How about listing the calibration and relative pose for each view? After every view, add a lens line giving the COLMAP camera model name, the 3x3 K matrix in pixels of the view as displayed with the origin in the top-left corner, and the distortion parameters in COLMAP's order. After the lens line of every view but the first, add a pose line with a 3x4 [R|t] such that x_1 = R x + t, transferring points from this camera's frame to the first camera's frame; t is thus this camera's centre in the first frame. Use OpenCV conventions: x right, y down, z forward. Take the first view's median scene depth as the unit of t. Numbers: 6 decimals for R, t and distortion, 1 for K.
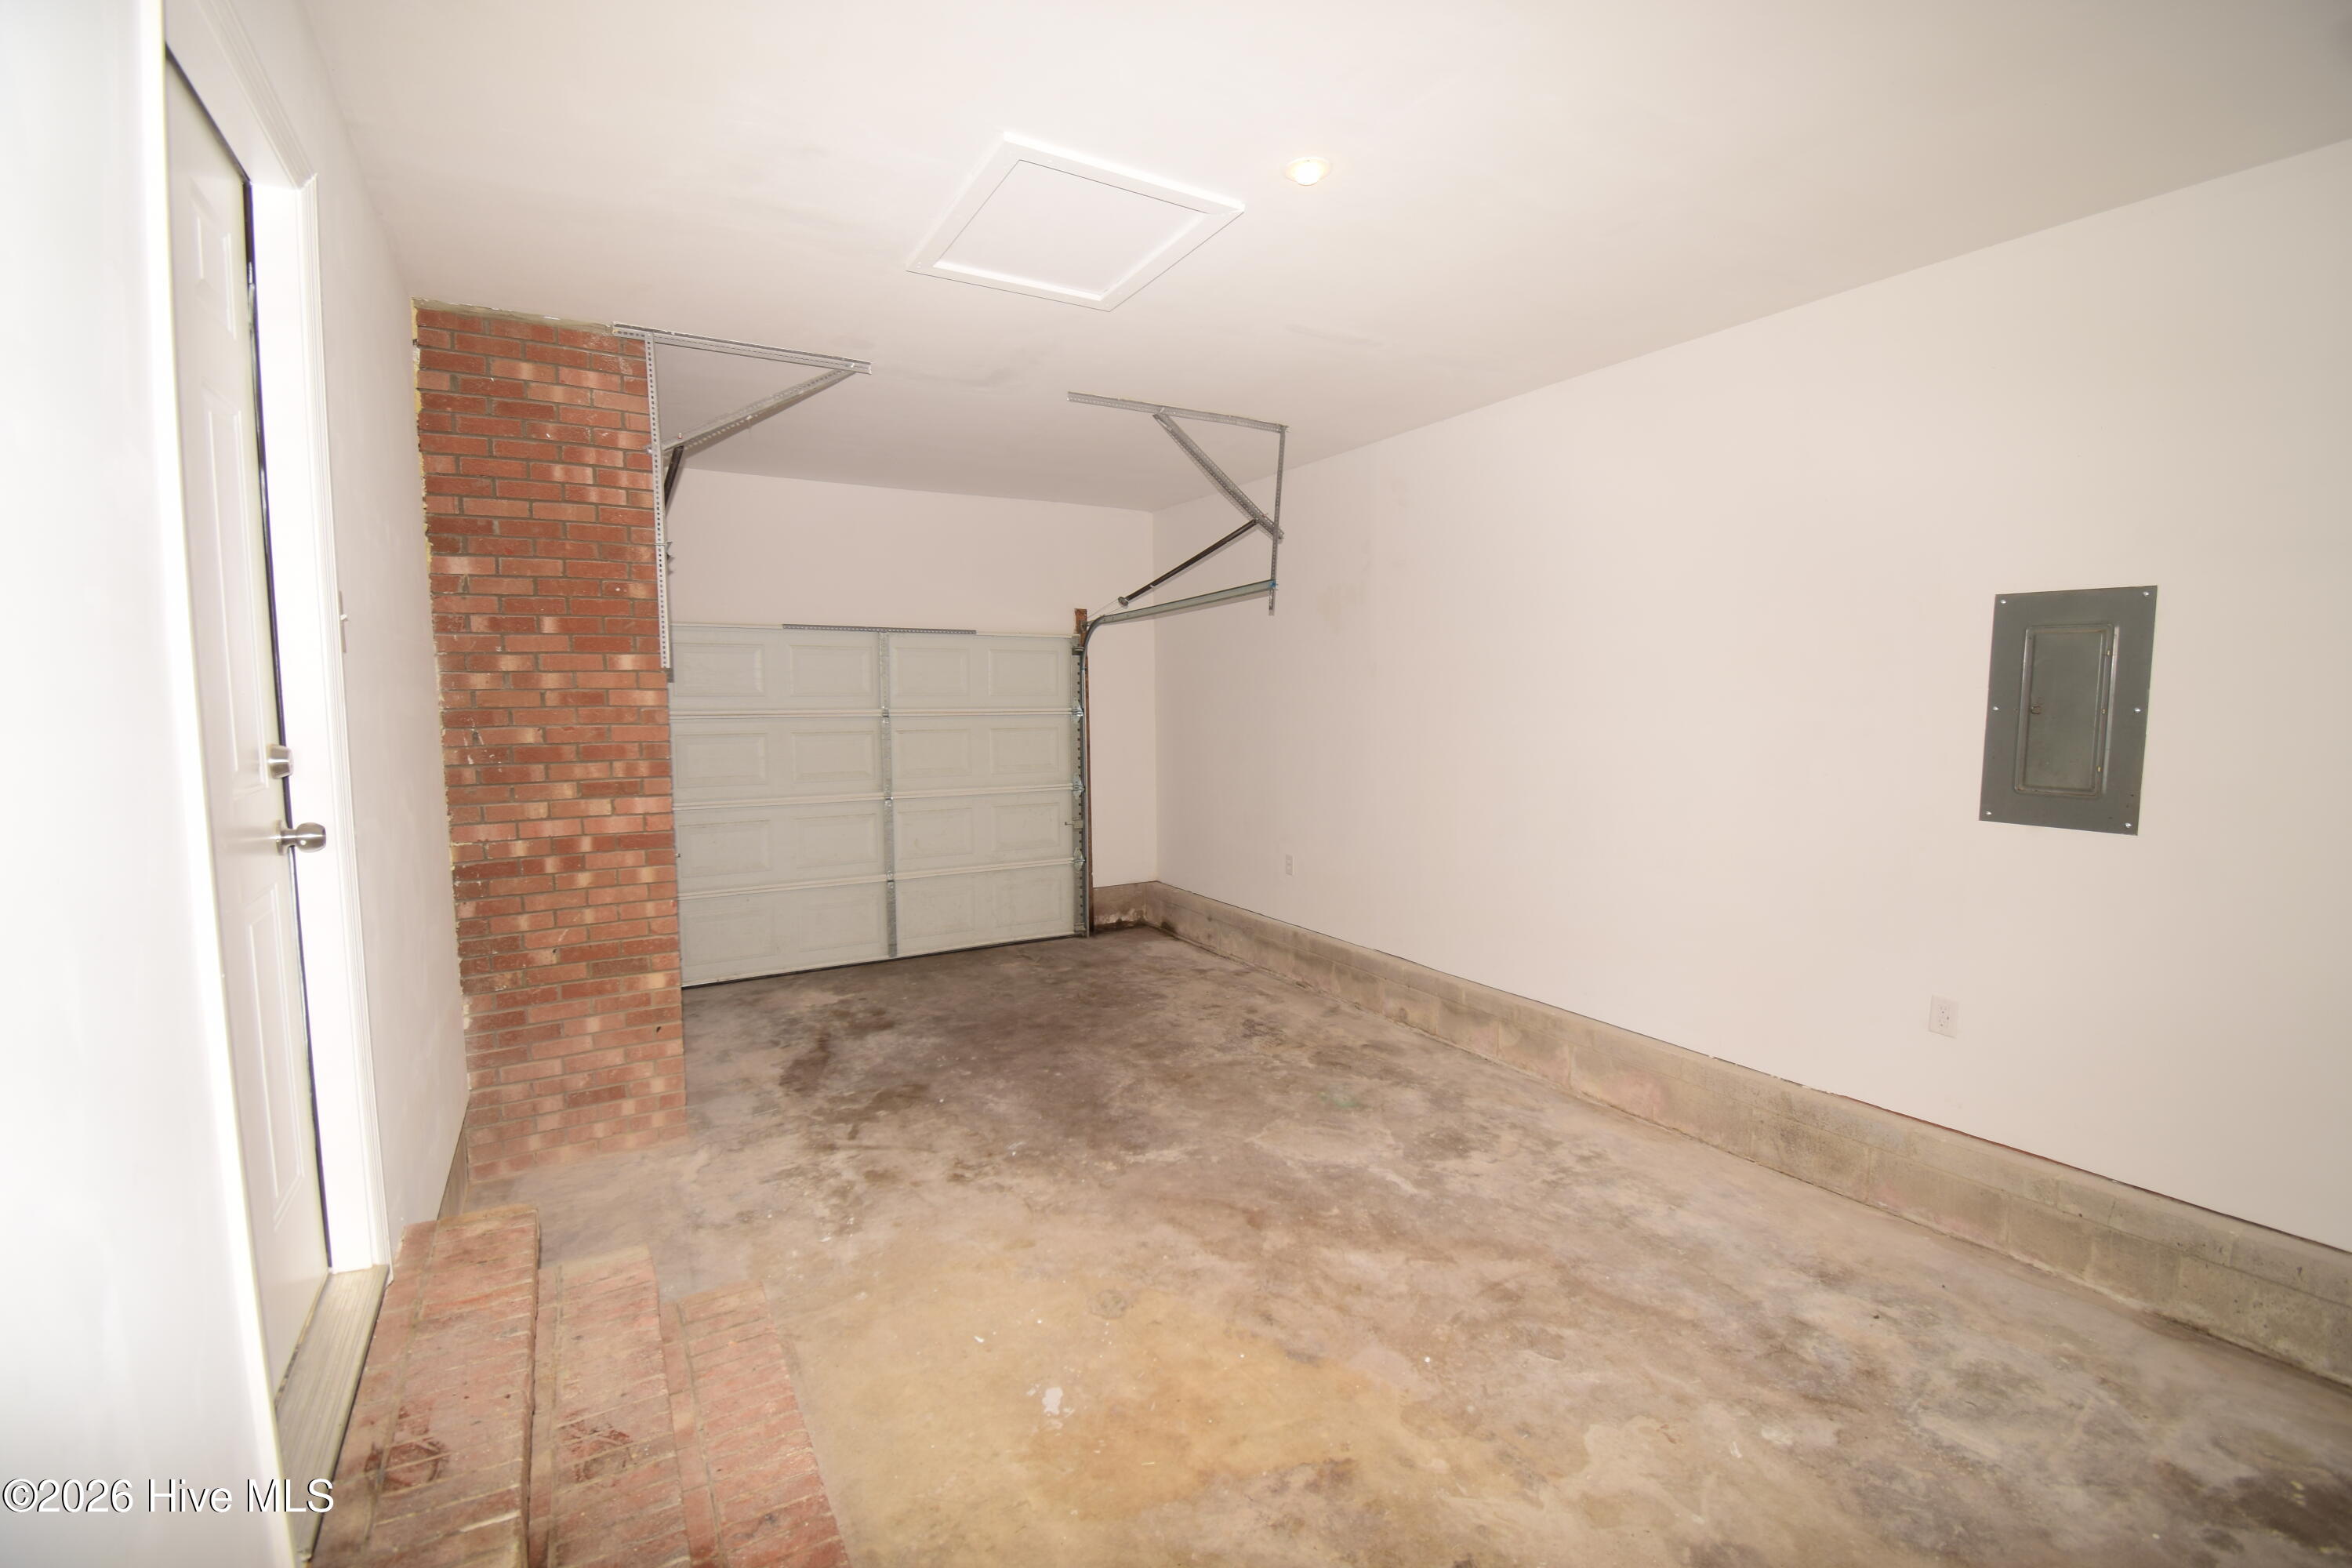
lens RADIAL K [[1041.4, 0, 1189.3], [0, 1041.4, 785.7], [0, 0, 1]] dist [0.022819, -0.028933]
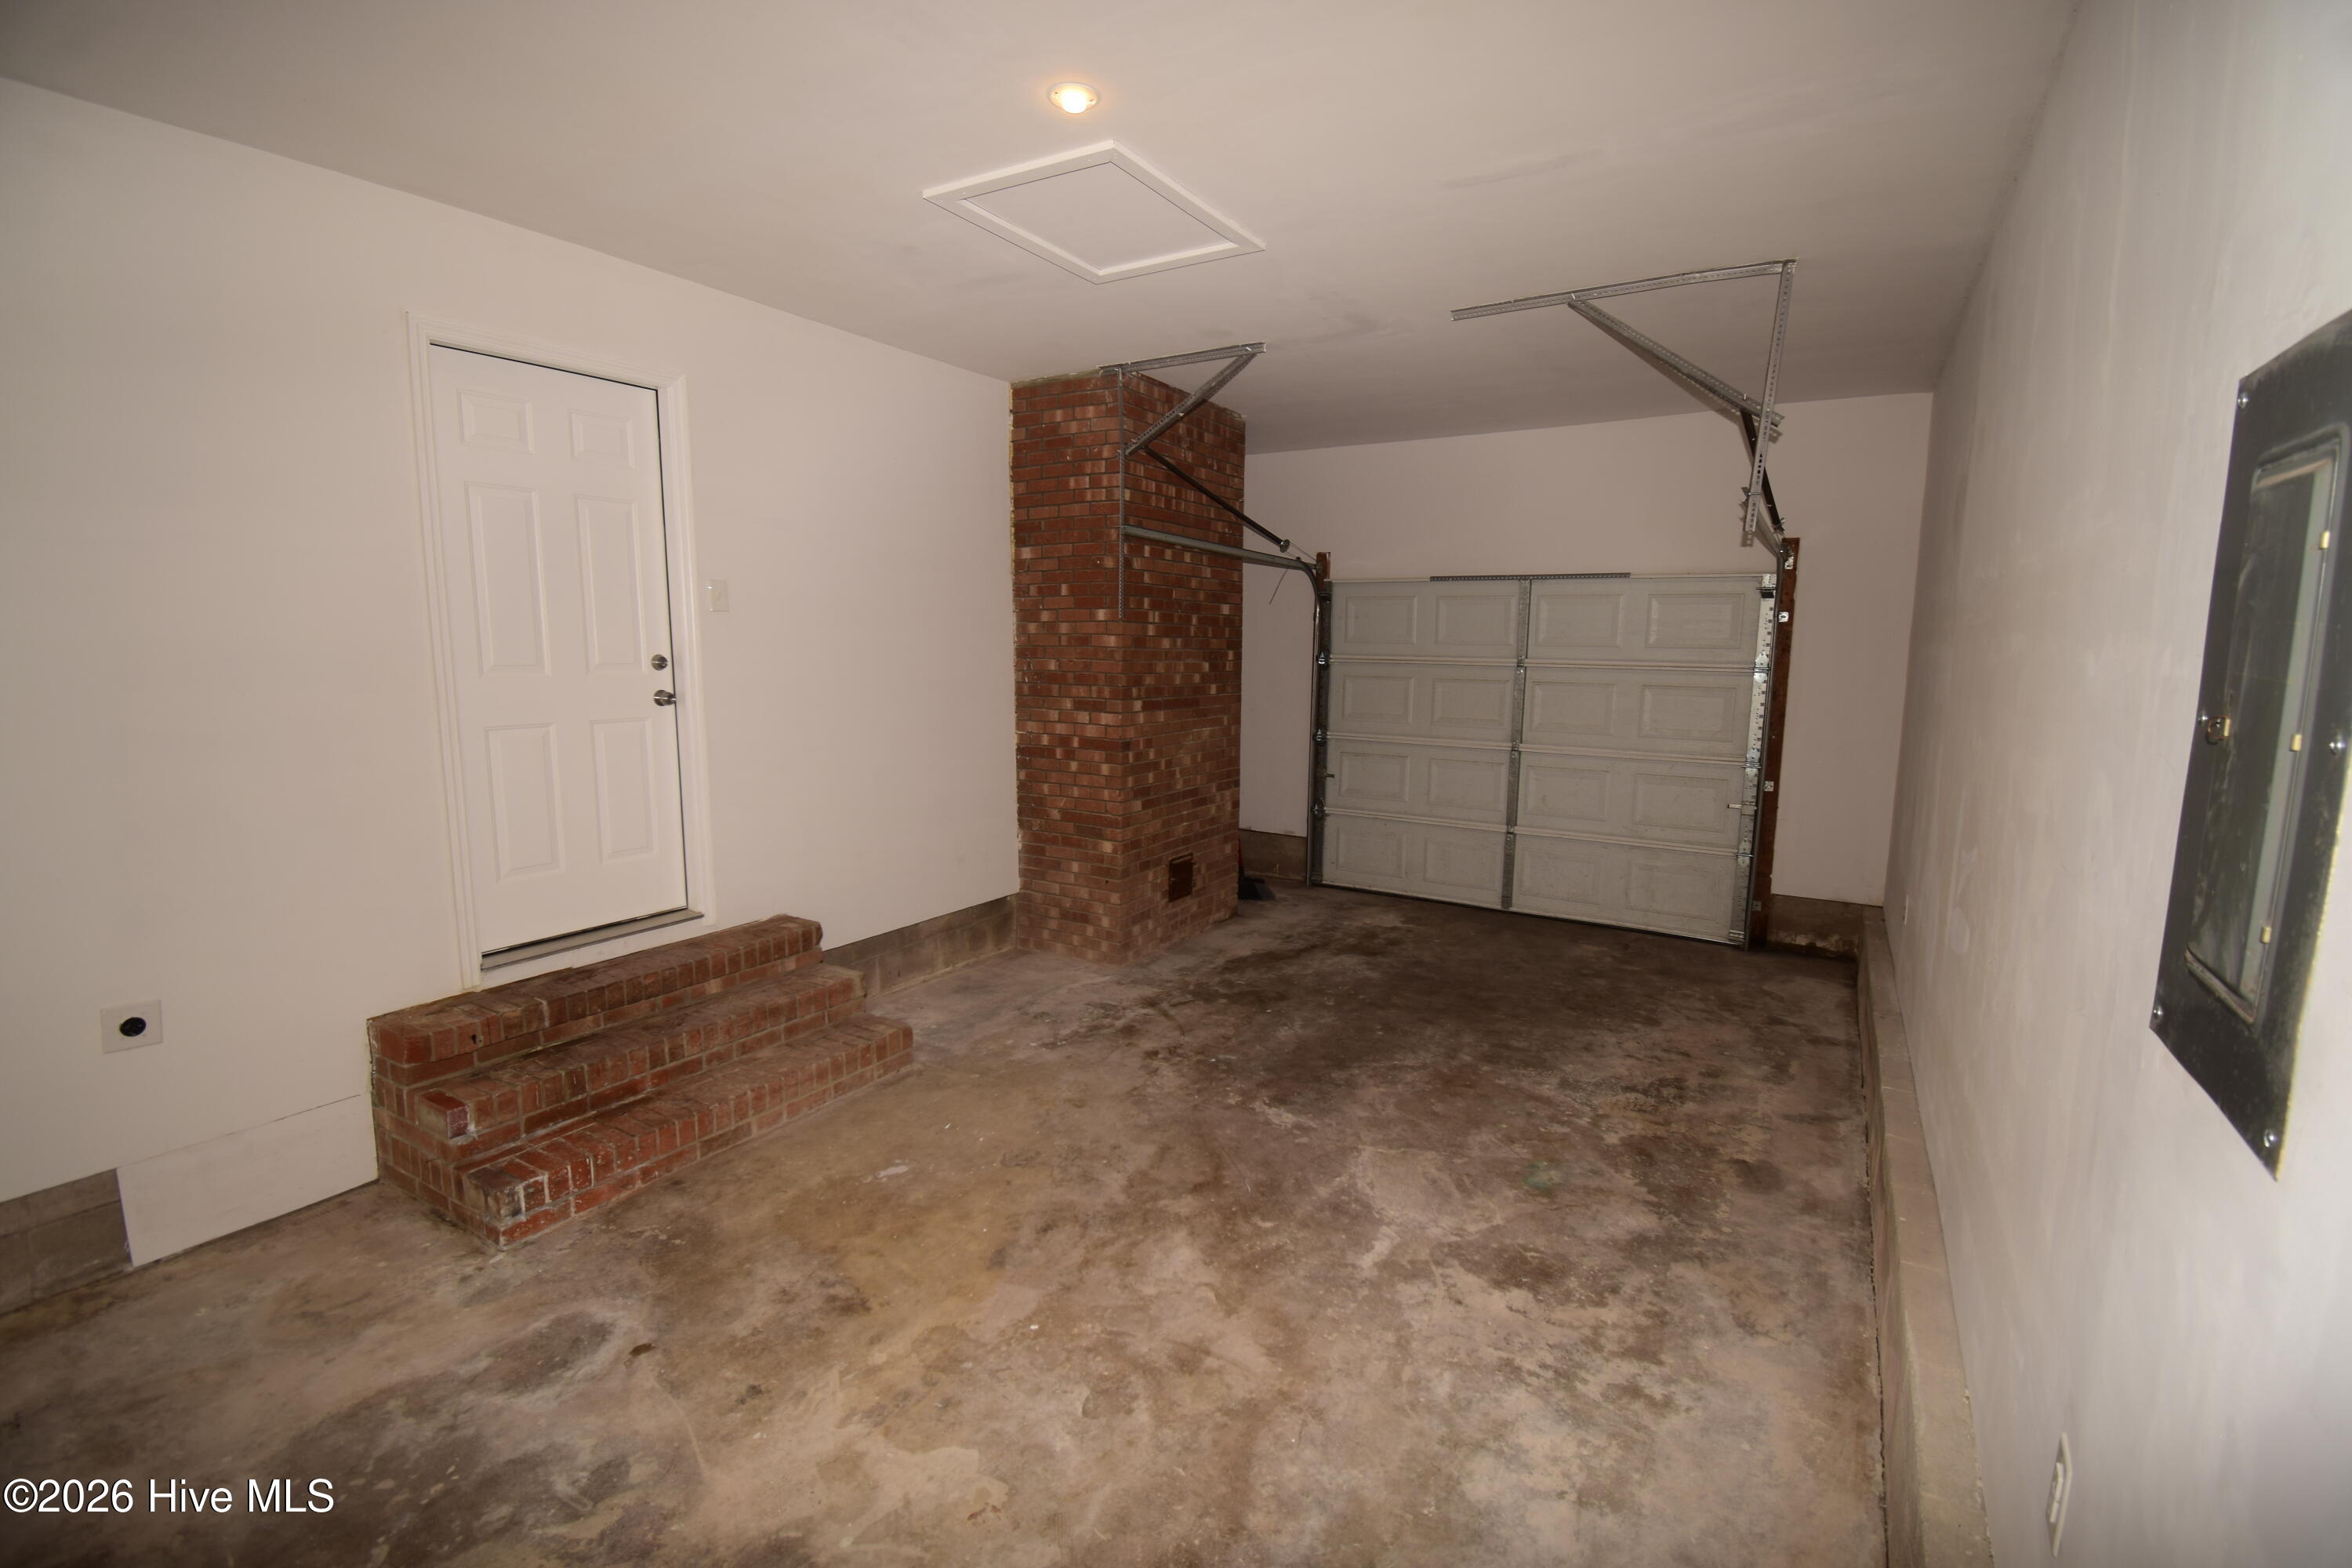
lens RADIAL K [[1041.4, 0, 1189.3], [0, 1041.4, 785.7], [0, 0, 1]] dist [0.022819, -0.028933]
pose [[0.468695, 0.134138, -0.873116, 0.749120], [-0.093526, 0.990383, 0.101949, -0.045011], [0.878395, 0.033876, 0.476733, 0.447159]]
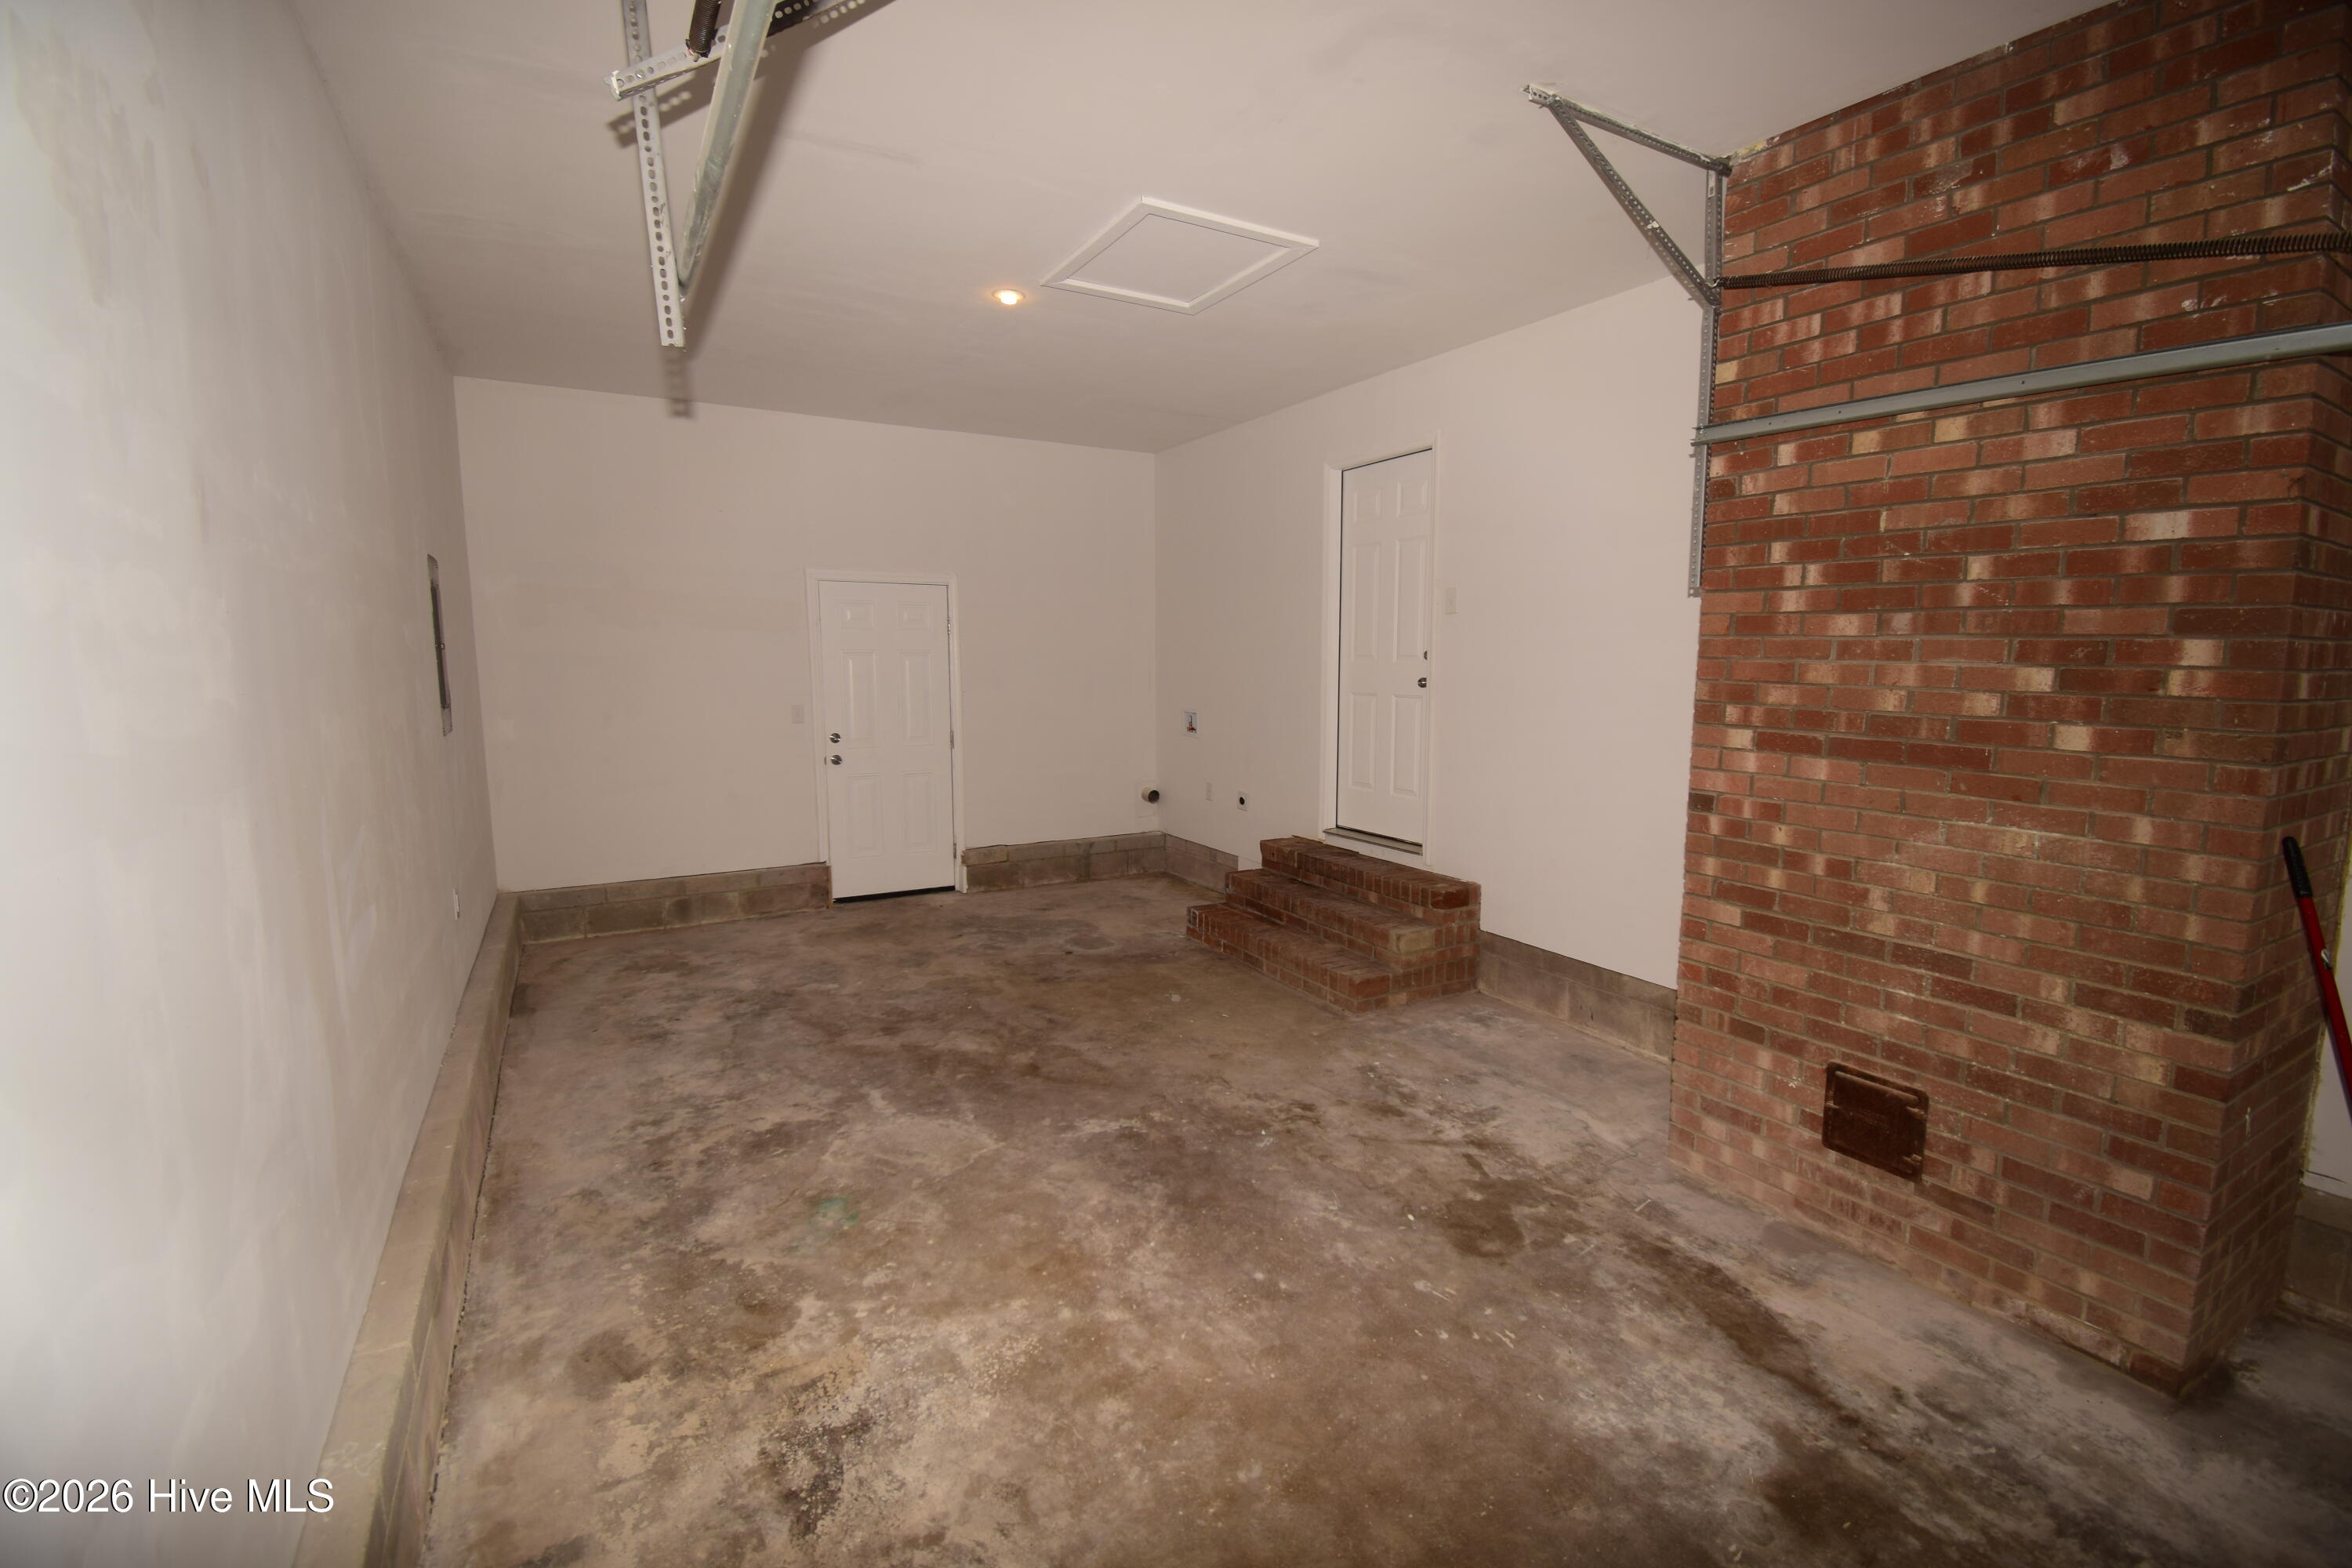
lens RADIAL K [[1036.6, 0, 1184.4], [0, 1036.6, 783.7], [0, 0, 1]] dist [0.020545, -0.027621]
pose [[-0.999914, 0.005235, 0.012037, -0.112258], [0.007710, 0.976401, 0.215828, -0.142185], [-0.010623, 0.215902, -0.976357, 1.834823]]
